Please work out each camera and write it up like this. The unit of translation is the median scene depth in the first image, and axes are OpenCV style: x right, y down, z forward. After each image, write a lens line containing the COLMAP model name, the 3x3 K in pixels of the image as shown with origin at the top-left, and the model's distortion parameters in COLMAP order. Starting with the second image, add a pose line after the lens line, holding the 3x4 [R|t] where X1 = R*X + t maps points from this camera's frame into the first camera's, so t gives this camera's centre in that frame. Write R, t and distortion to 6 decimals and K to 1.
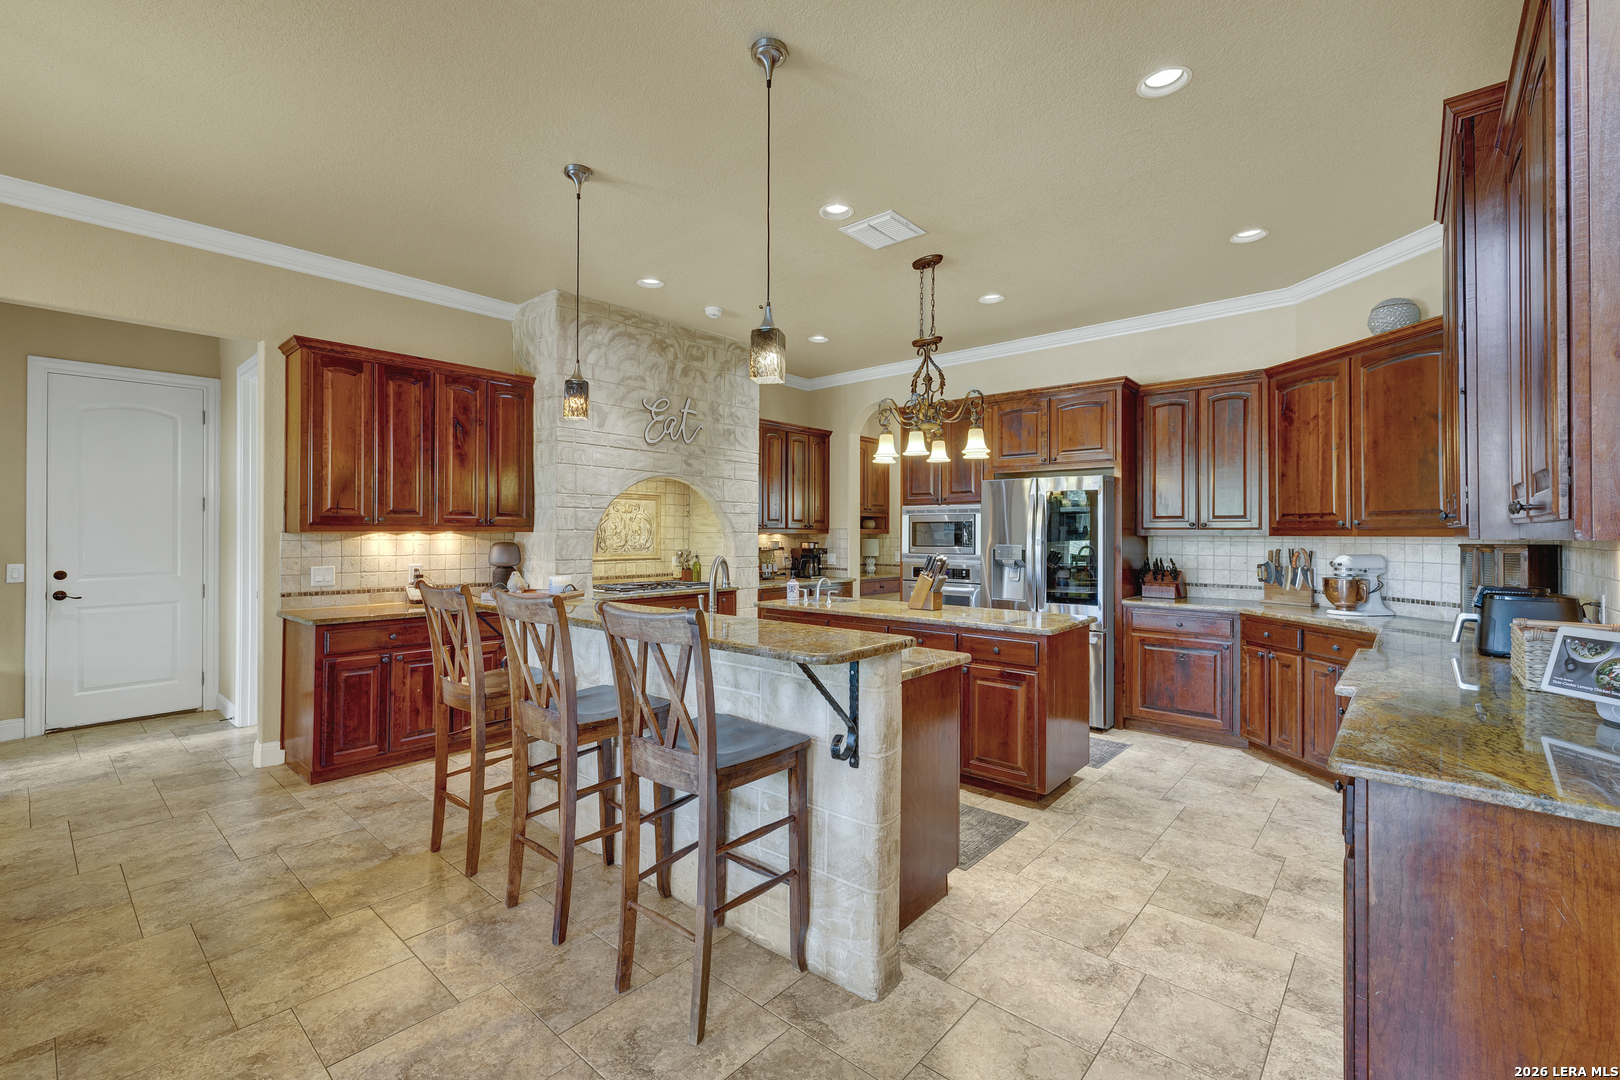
lens RADIAL K [[698.0, 0, 807.9], [0, 698.0, 537.0], [0, 0, 1]] dist [0.001585, 0.001061]
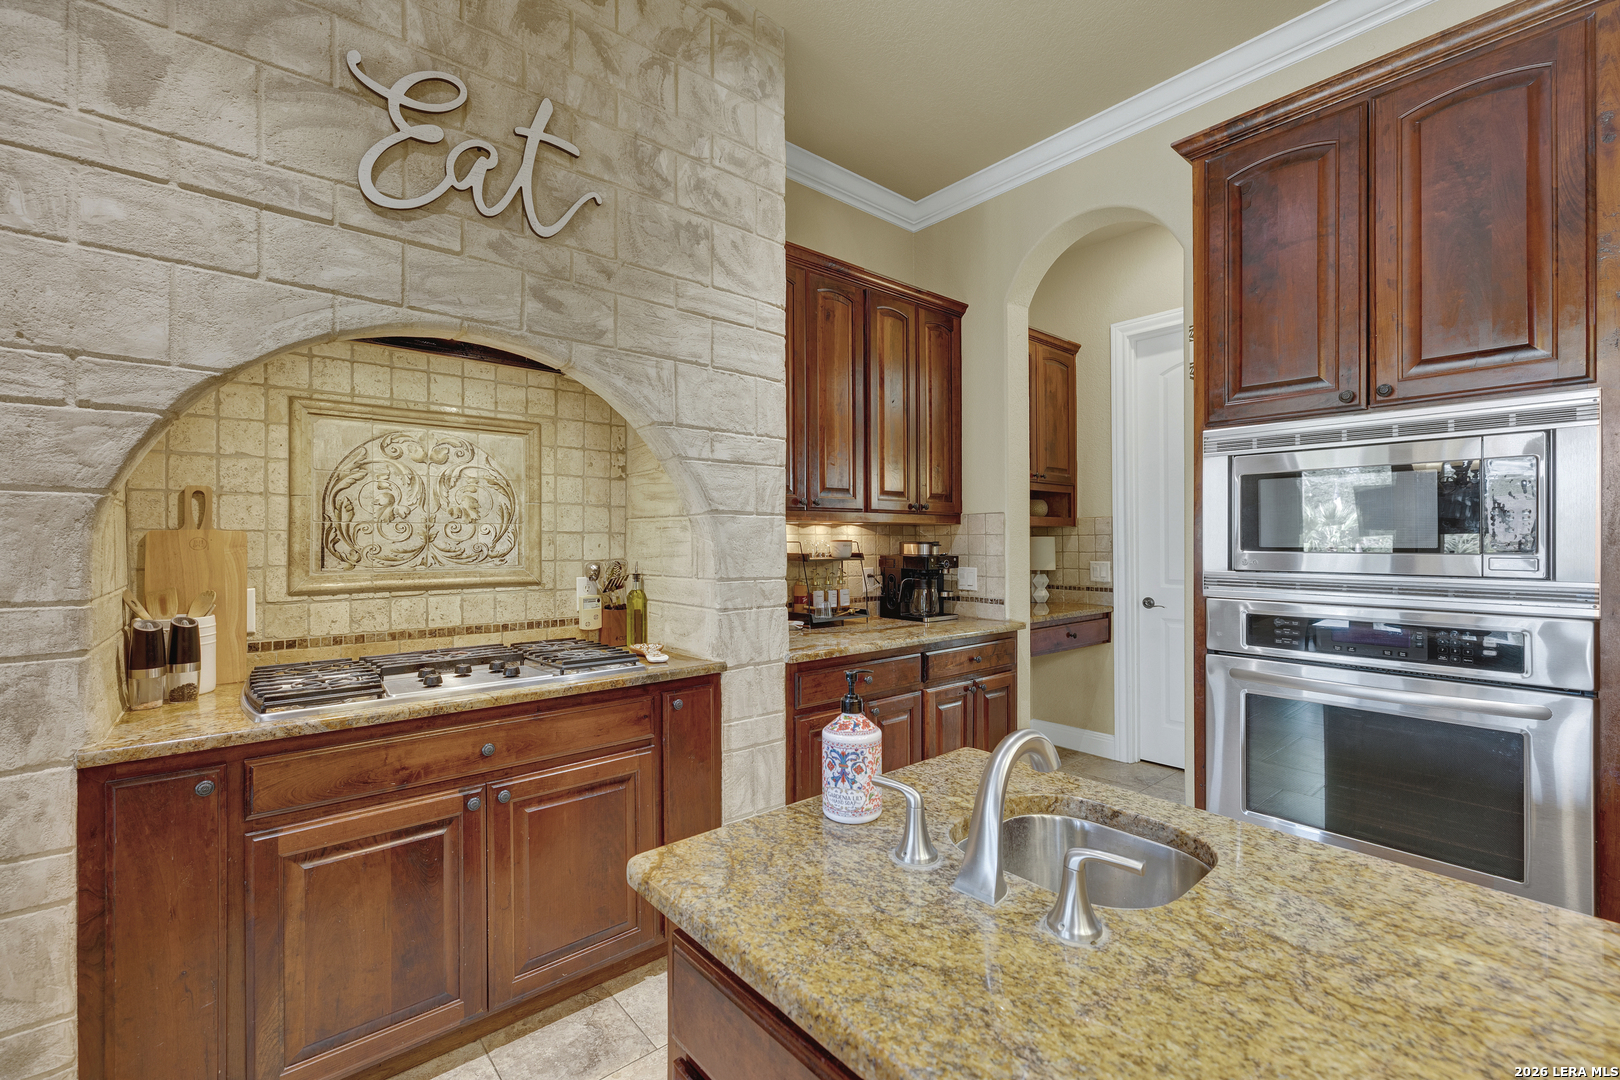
lens RADIAL K [[698.0, 0, 809.1], [0, 698.0, 539.6], [0, 0, 1]] dist [0.001585, 0.001061]
pose [[0.988641, -0.003541, -0.150257, -0.000790], [0.002975, 0.999988, -0.003991, 0.008957], [0.150269, 0.003499, 0.988639, 0.670078]]
